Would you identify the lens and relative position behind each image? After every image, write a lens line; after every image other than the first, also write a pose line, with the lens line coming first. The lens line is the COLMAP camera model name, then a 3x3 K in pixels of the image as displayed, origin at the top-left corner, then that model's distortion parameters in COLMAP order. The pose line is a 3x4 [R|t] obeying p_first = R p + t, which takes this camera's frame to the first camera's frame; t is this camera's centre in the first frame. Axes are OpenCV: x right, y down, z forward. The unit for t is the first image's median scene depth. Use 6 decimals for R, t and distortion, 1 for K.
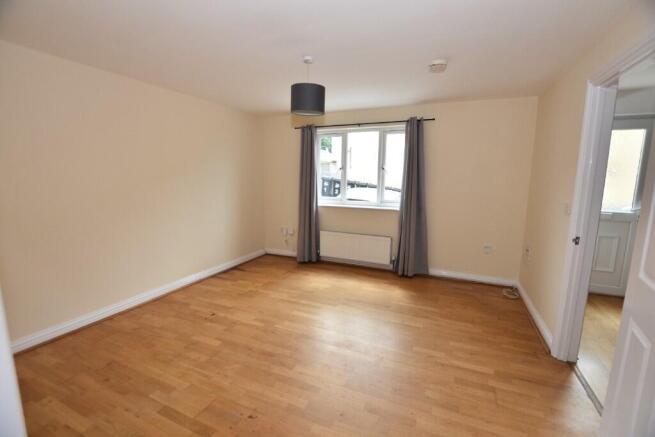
lens RADIAL K [[290.5, 0, 327.5], [0, 290.5, 219.1], [0, 0, 1]] dist [-0.028543, 0.001695]
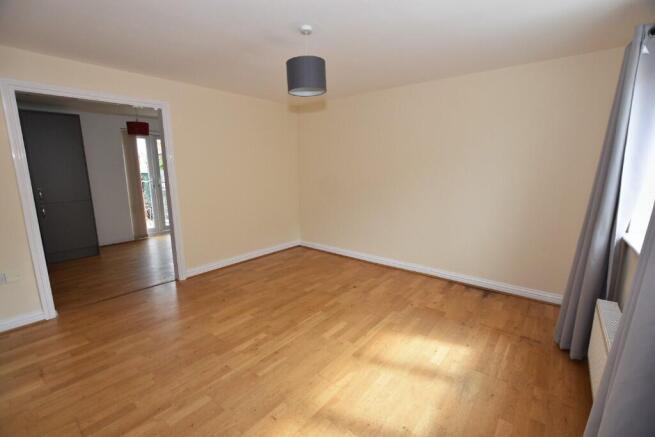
lens RADIAL K [[290.5, 0, 327.8], [0, 290.5, 218.3], [0, 0, 1]] dist [-0.028543, 0.001695]
pose [[-0.262416, 0.157734, -0.951976, 0.667579], [-0.146134, 0.968675, 0.200783, -0.144417], [0.953825, 0.191804, -0.231146, 1.086257]]
